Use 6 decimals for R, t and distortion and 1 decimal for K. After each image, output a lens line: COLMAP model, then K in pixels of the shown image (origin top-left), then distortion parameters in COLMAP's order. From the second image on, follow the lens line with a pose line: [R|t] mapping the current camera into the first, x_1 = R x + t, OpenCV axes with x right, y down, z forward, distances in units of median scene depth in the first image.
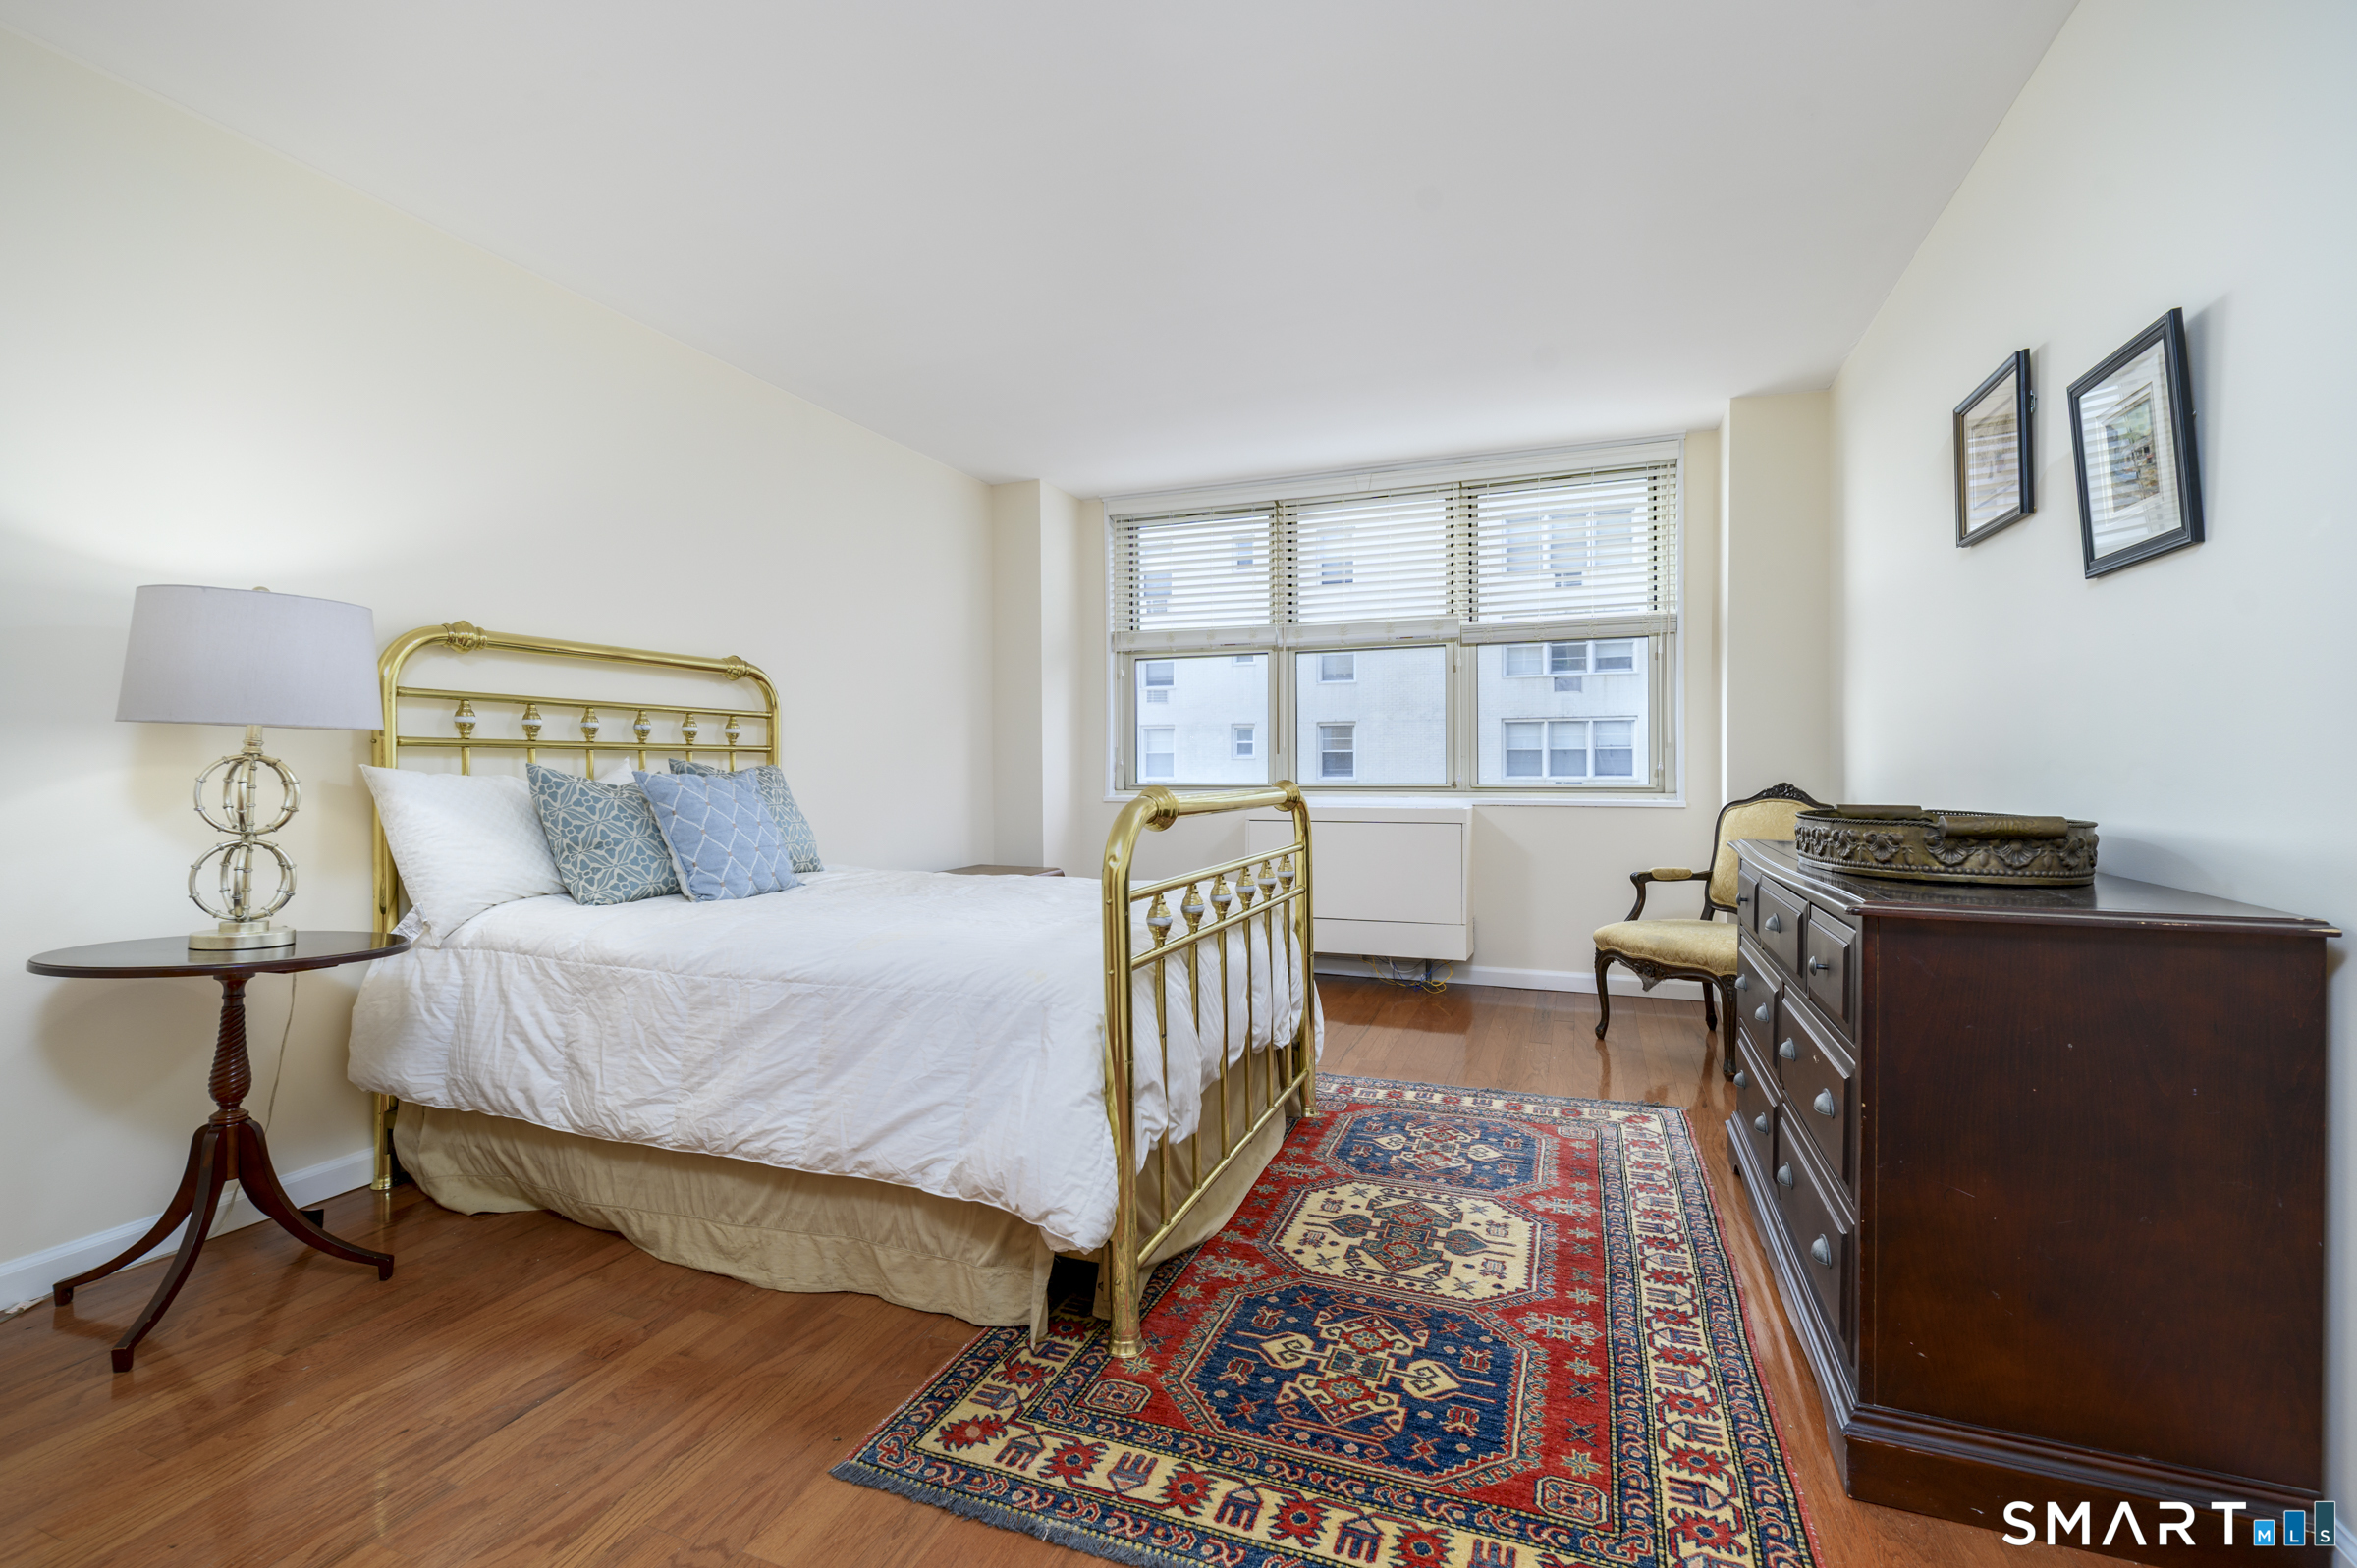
lens RADIAL K [[1036.7, 0, 1168.1], [0, 1036.7, 778.9], [0, 0, 1]] dist [-0.003384, 0.000433]
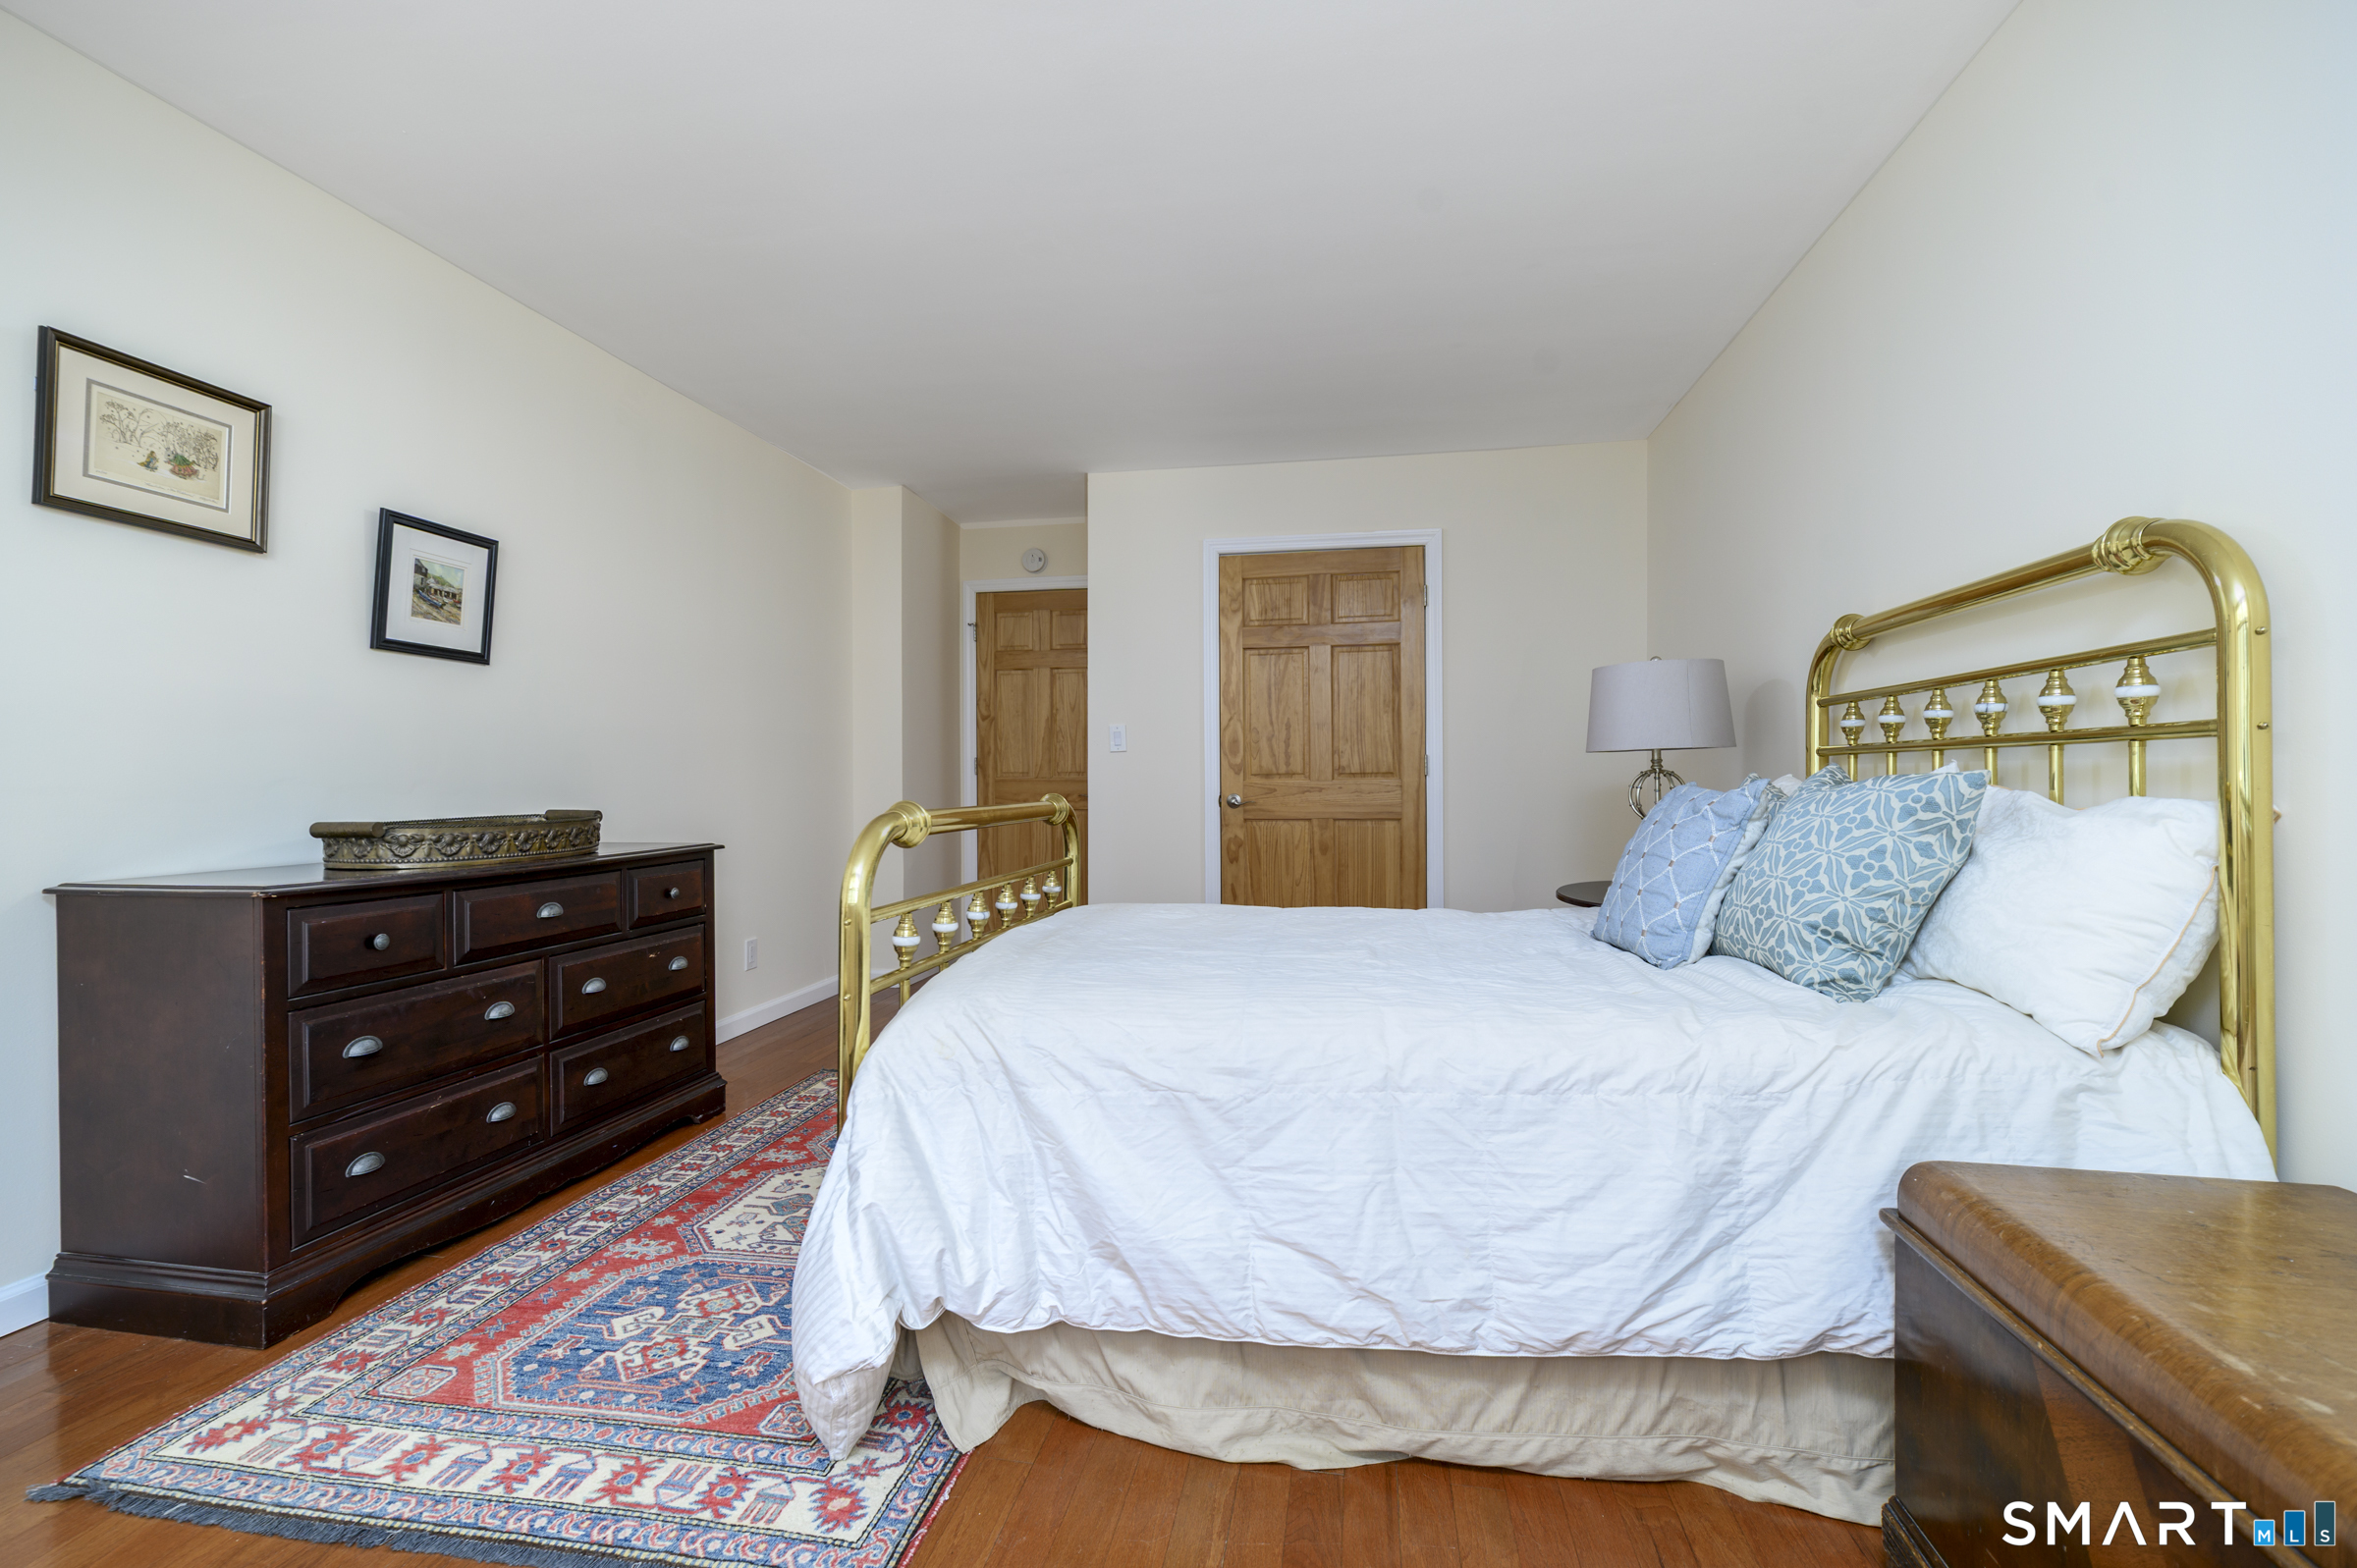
lens RADIAL K [[1036.7, 0, 1184.2], [0, 1036.7, 775.1], [0, 0, 1]] dist [-0.003384, 0.000433]
pose [[-0.977654, 0.006618, -0.210115, 0.086428], [0.006009, 0.999976, 0.003536, -0.018594], [0.210133, 0.002194, -0.977670, 1.901042]]
